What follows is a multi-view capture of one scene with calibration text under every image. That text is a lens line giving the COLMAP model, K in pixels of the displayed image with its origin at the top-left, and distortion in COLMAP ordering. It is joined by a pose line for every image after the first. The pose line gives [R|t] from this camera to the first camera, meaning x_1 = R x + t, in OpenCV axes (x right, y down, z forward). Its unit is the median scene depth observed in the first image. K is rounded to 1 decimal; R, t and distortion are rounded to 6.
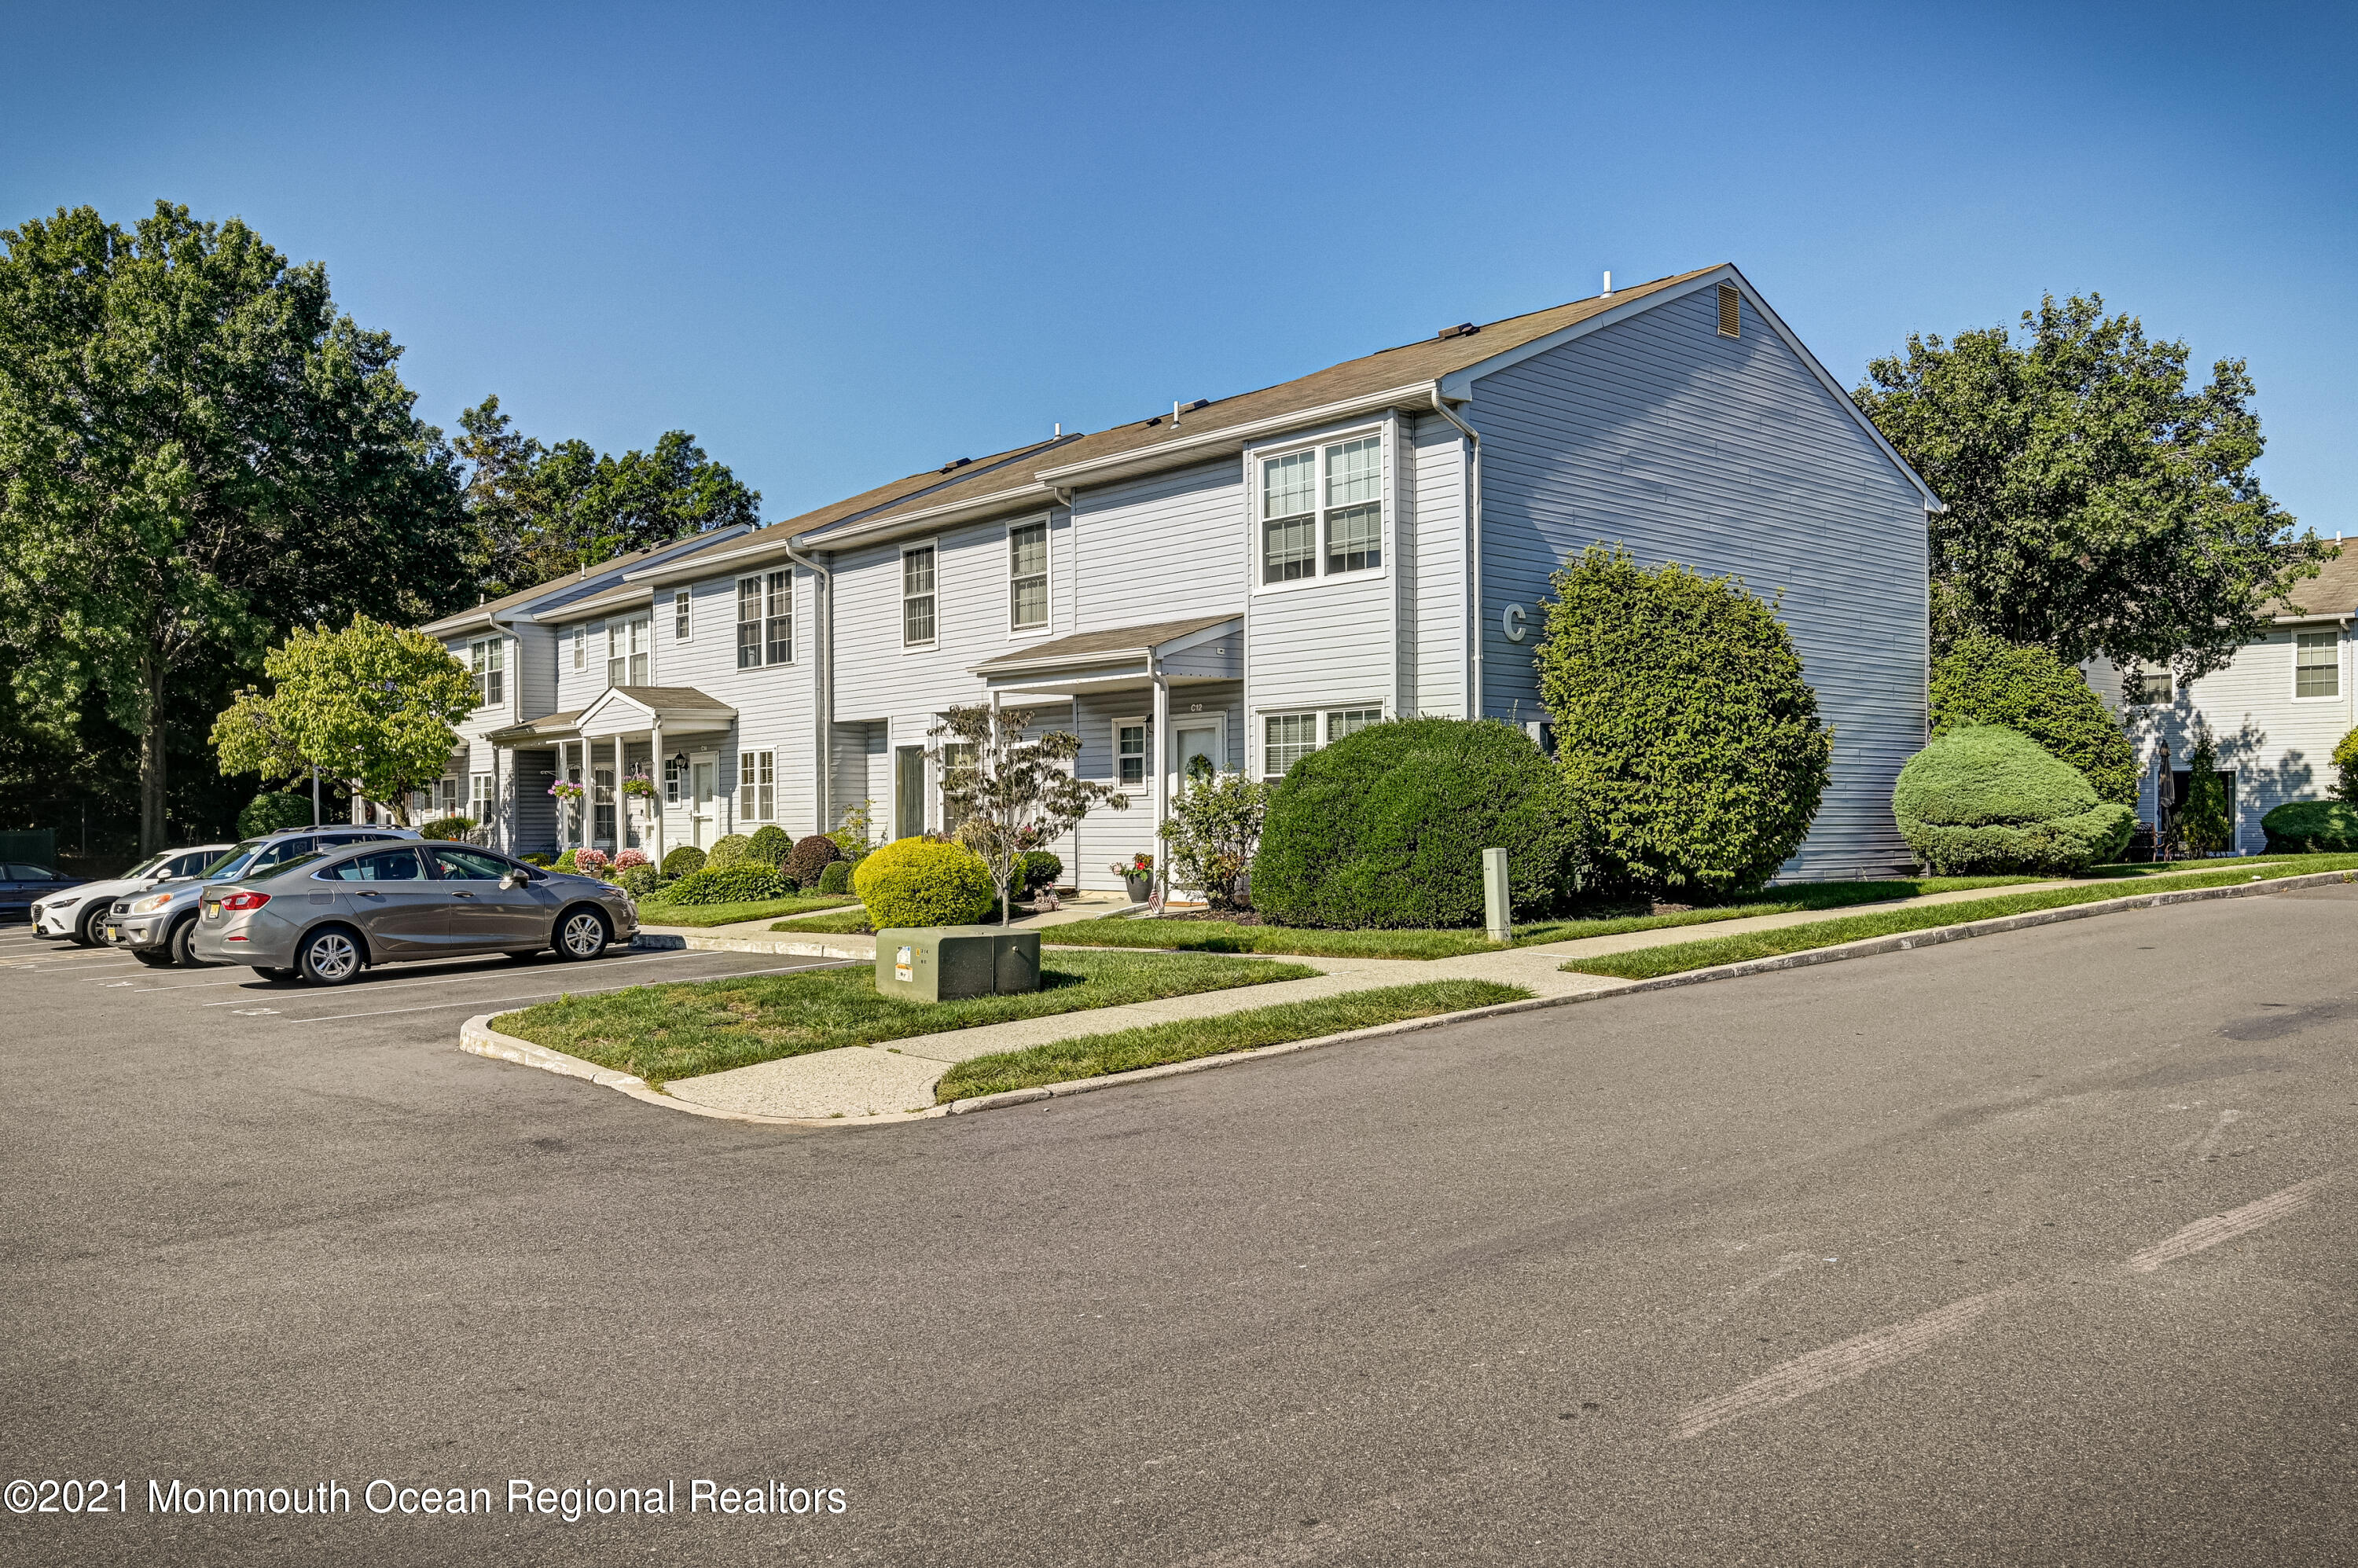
lens RADIAL K [[1730.3, 0, 1190.8], [0, 1730.3, 788.9], [0, 0, 1]] dist [0.008964, 0.000509]
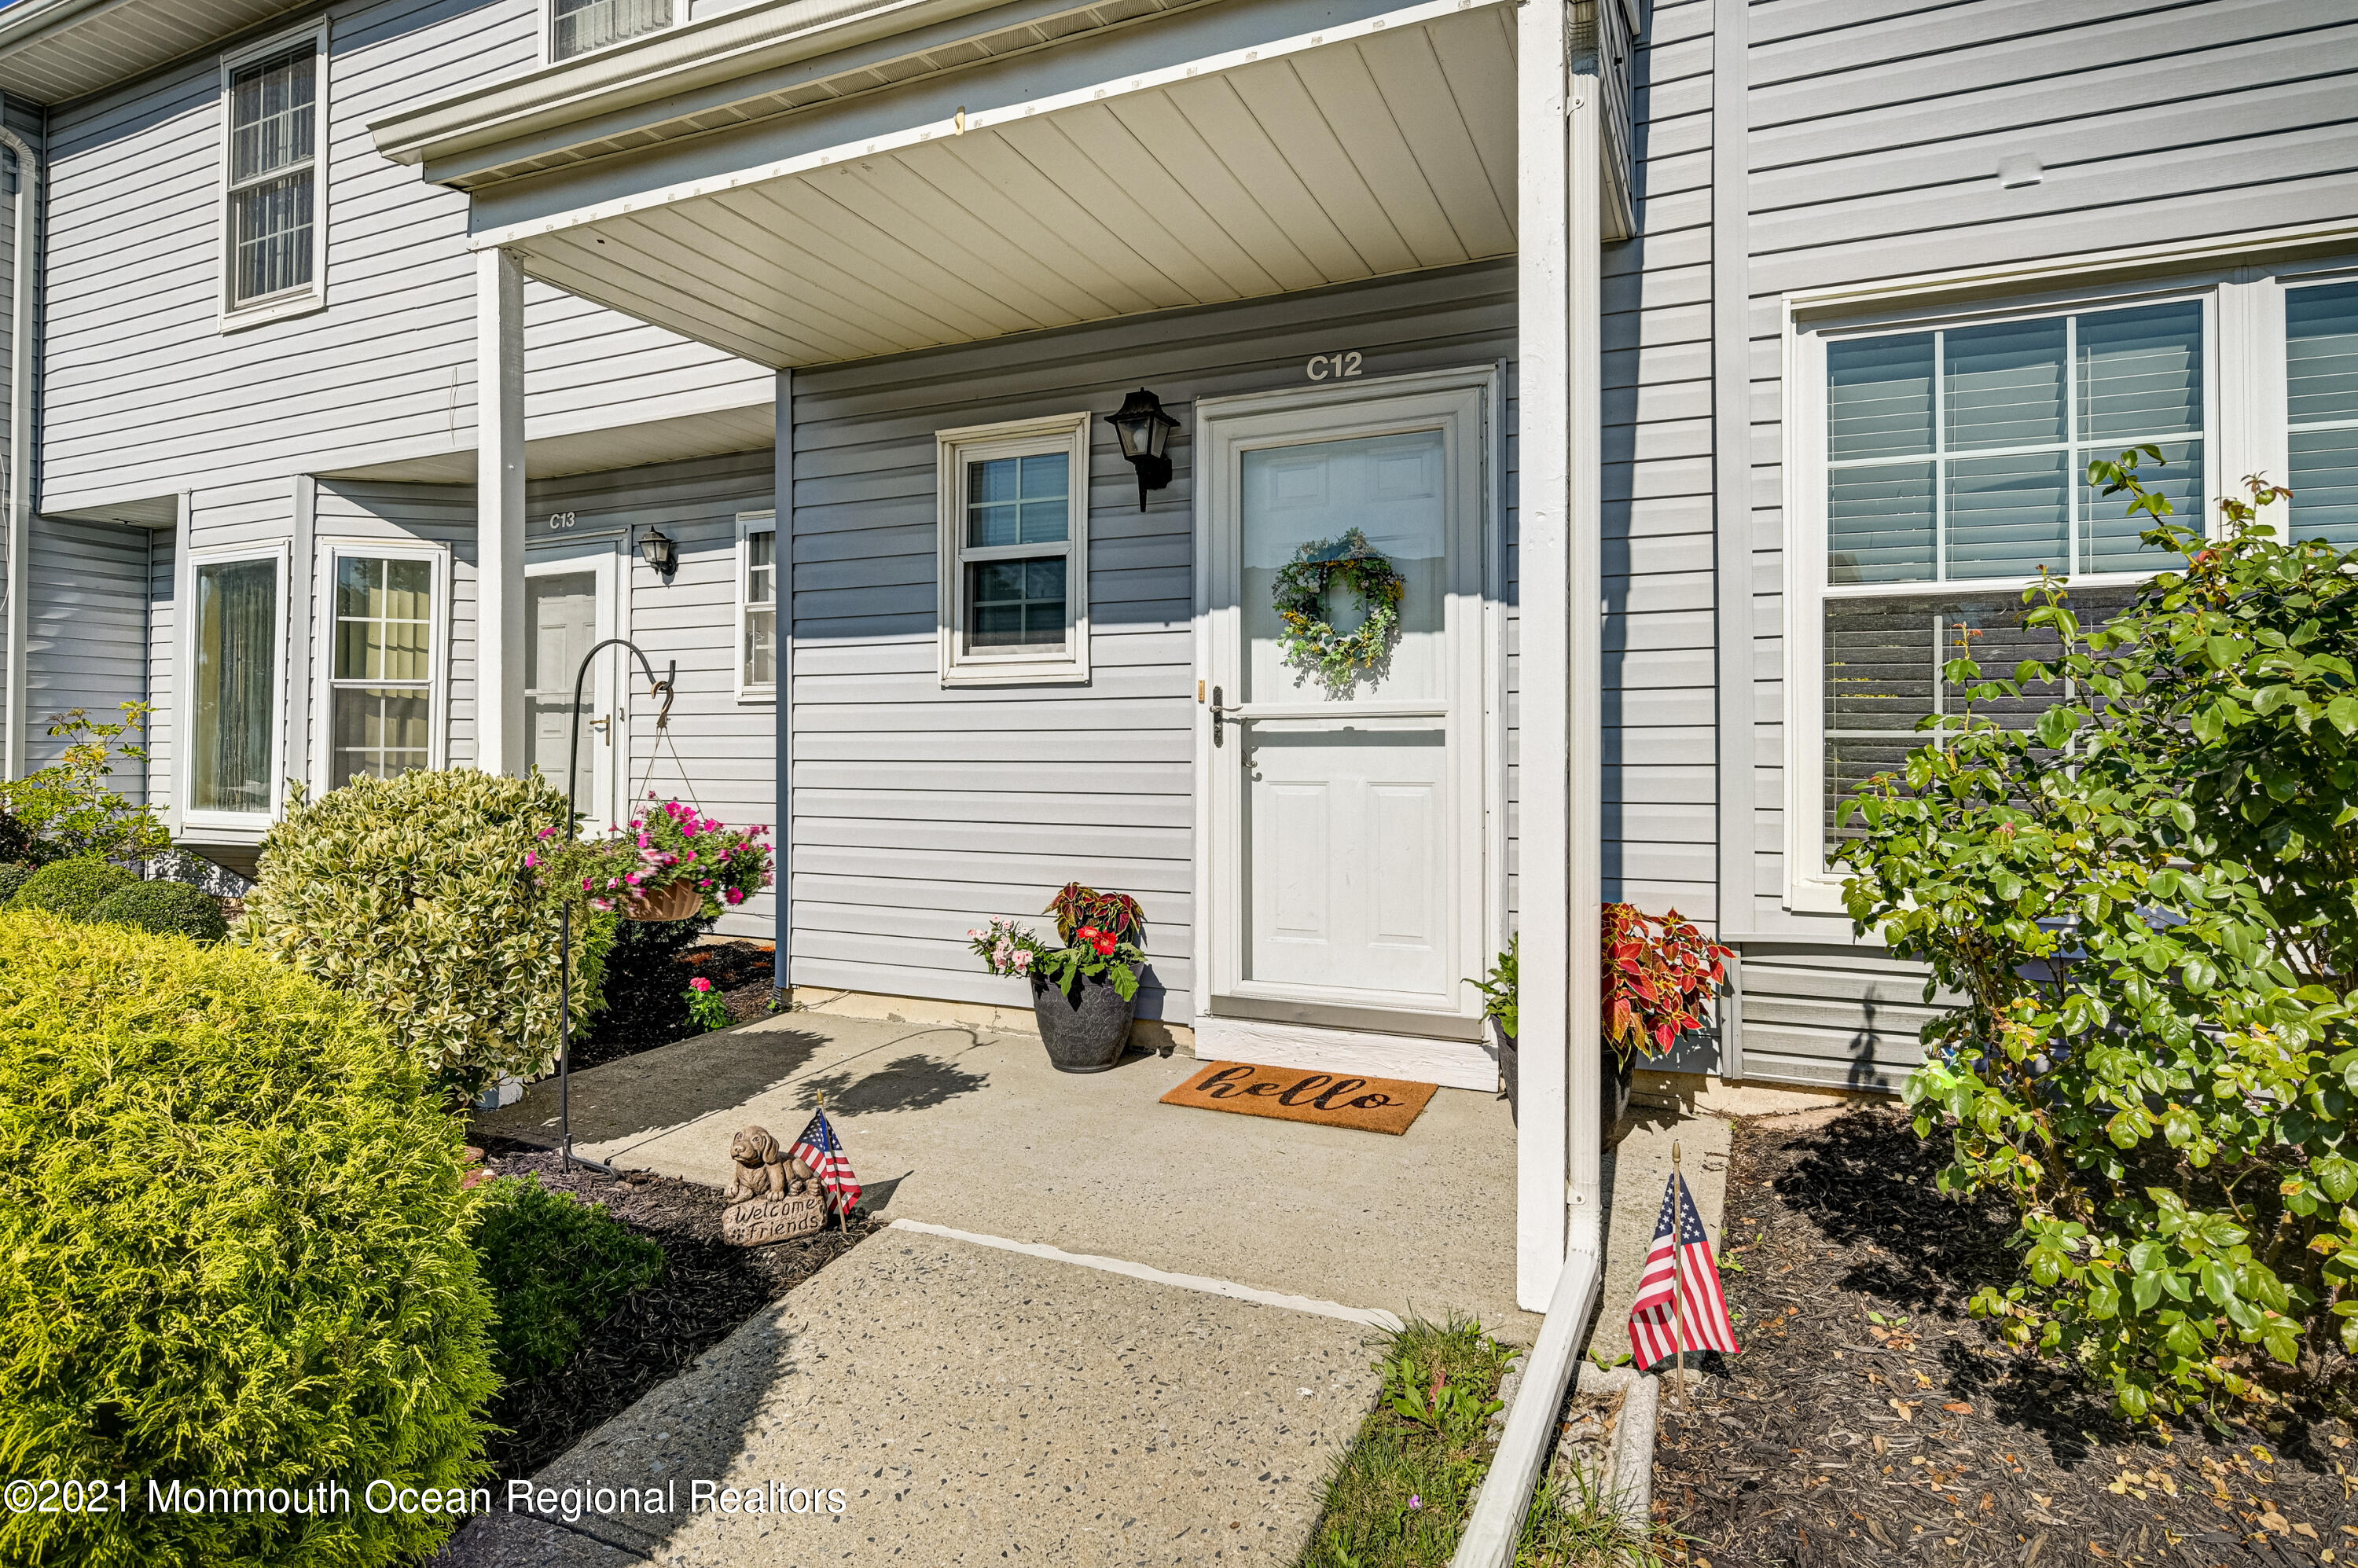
lens RADIAL K [[1217.1, 0, 1163.6], [0, 1217.1, 735.5], [0, 0, 1]] dist [-0.011690, 0.003845]
pose [[0.917817, 0.014939, 0.396723, -0.096972], [-0.016552, 0.999863, 0.000640, 0.012330], [-0.396659, -0.007154, 0.917938, 0.823136]]
